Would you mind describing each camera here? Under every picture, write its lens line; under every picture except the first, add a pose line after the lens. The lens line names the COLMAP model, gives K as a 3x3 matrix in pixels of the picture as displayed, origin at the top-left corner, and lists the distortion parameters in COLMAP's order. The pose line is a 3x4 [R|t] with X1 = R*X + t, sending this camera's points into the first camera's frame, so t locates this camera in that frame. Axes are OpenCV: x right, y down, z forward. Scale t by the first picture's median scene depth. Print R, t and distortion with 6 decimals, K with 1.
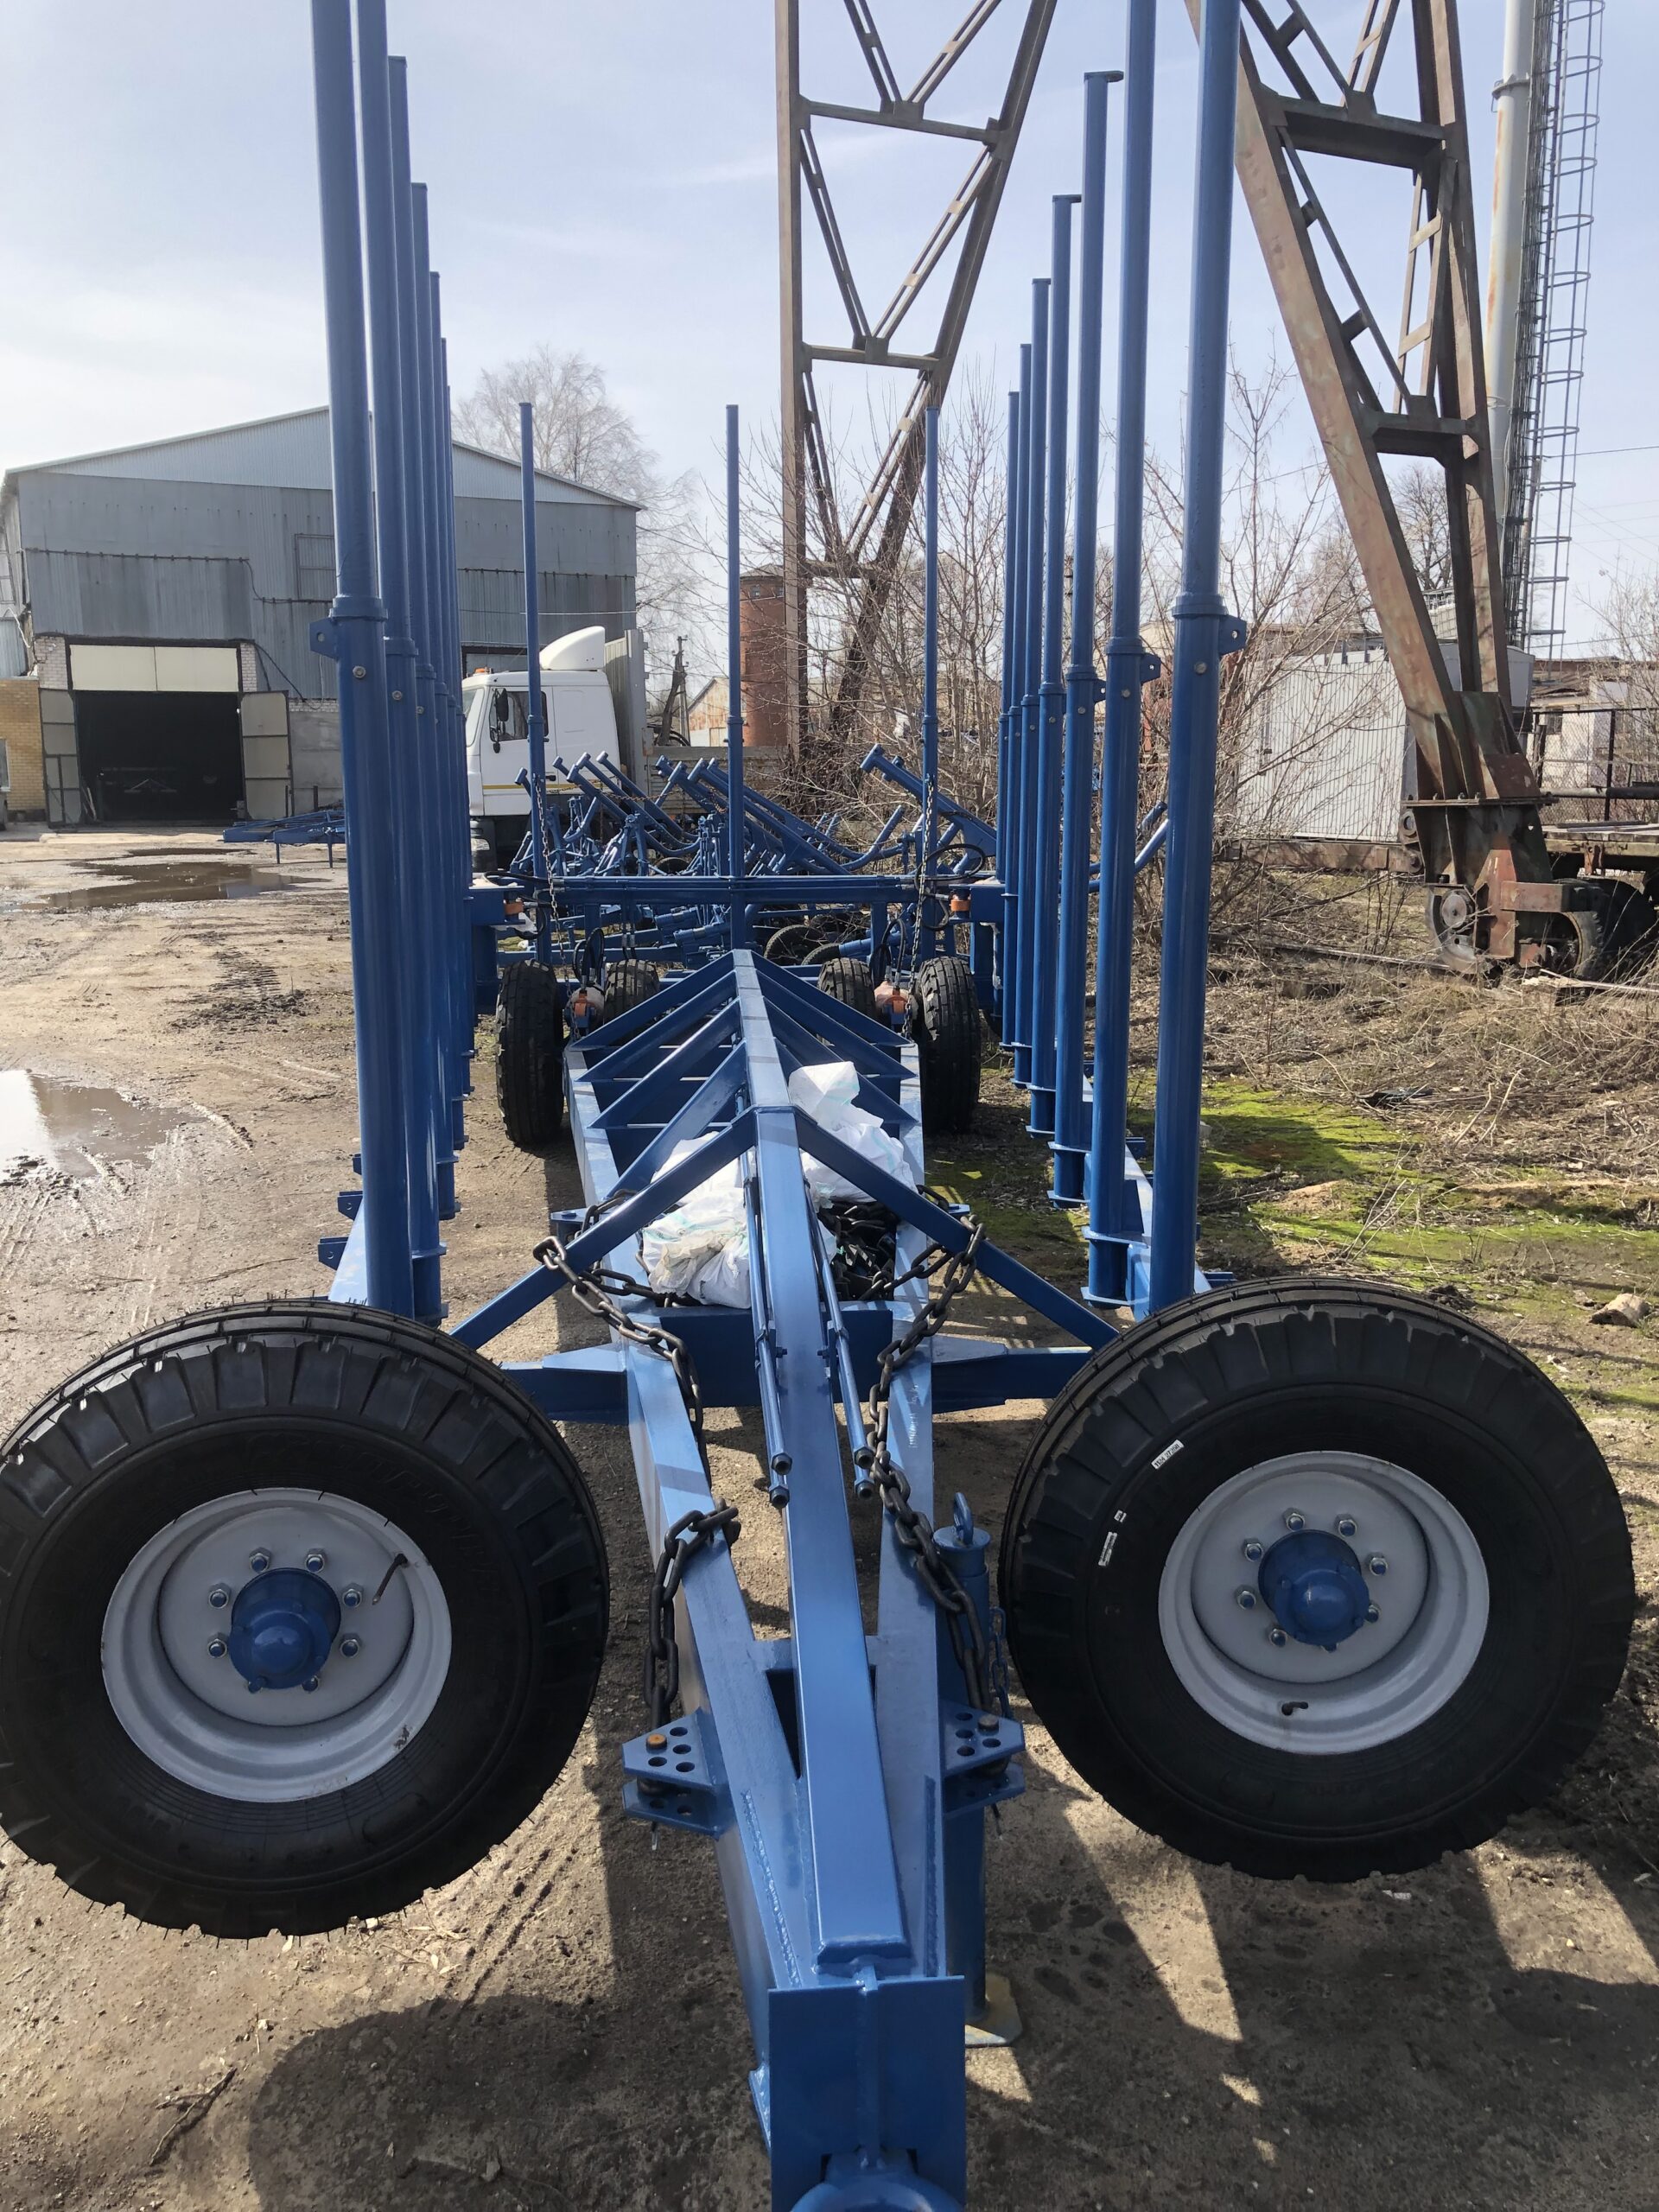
lens RADIAL K [[1839.2, 0, 818.1], [0, 1839.2, 1114.7], [0, 0, 1]] dist [0.150461, -0.453663]
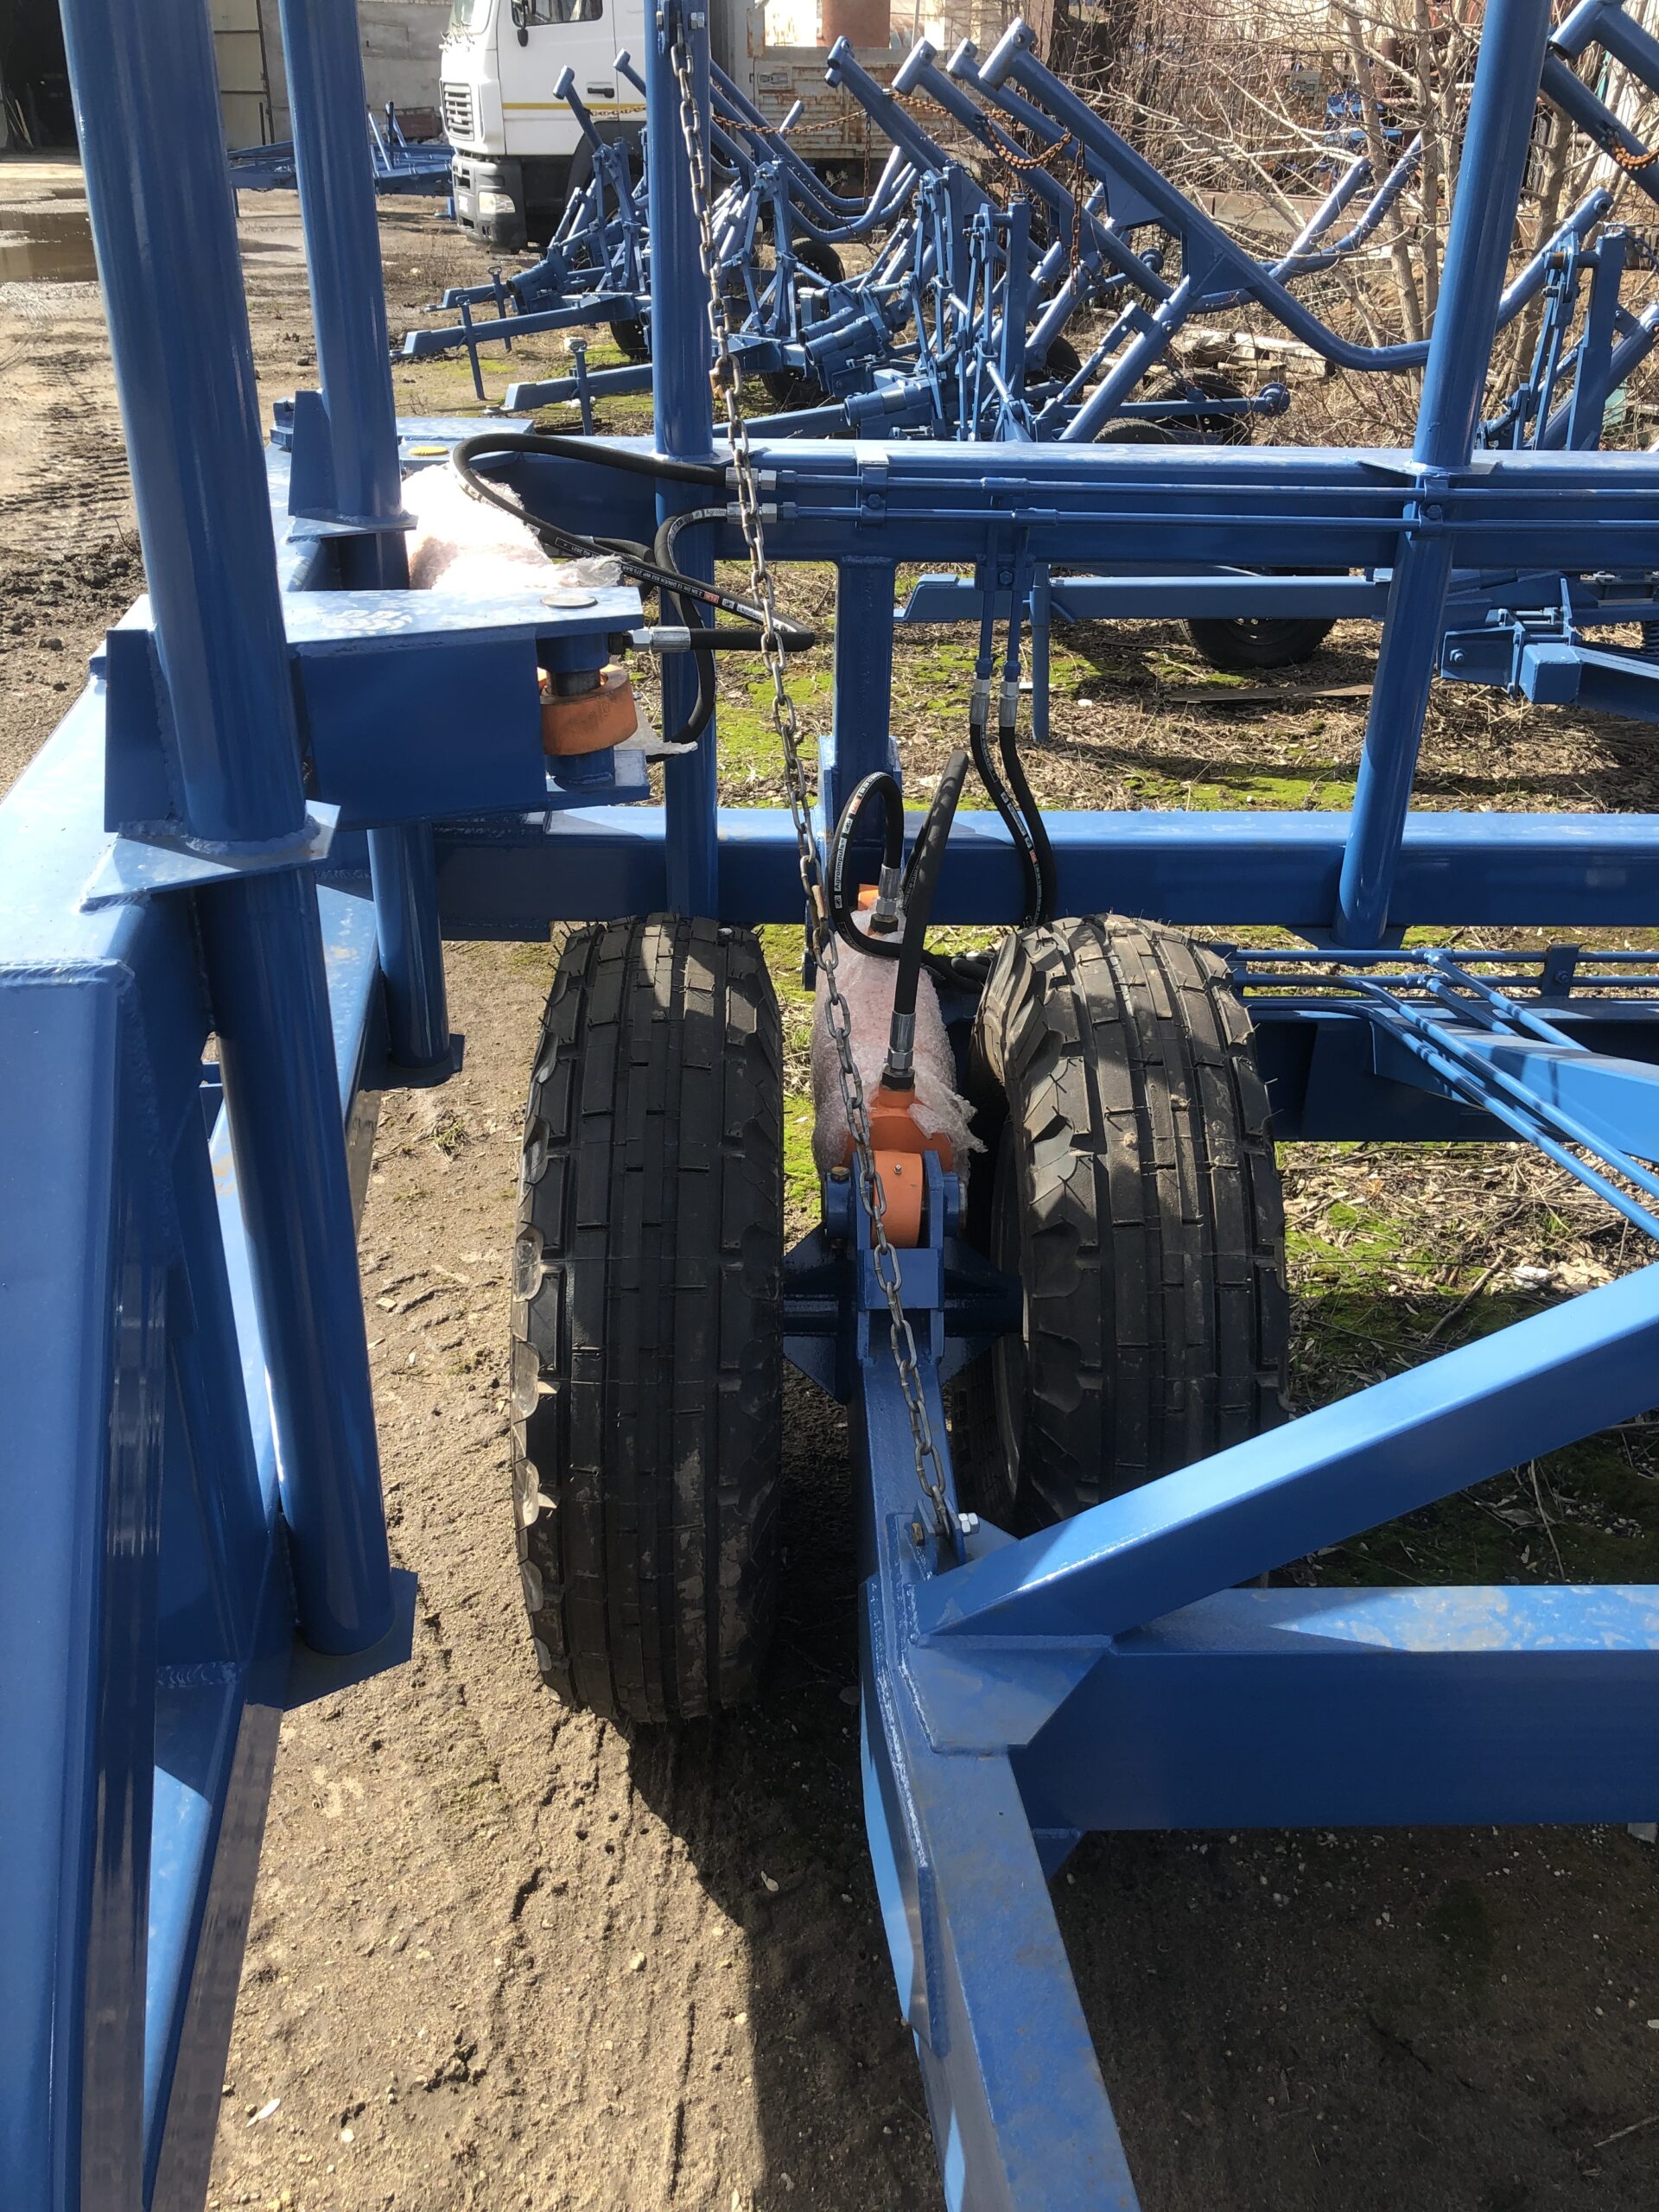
lens RADIAL K [[1912.7, 0, 832.1], [0, 1912.7, 1102.6], [0, 0, 1]] dist [0.010374, 0.007440]
pose [[0.999329, 0.033279, -0.015303, -0.045880], [-0.027331, 0.955618, 0.293338, -0.045677], [0.024386, -0.292723, 0.955886, 0.270833]]
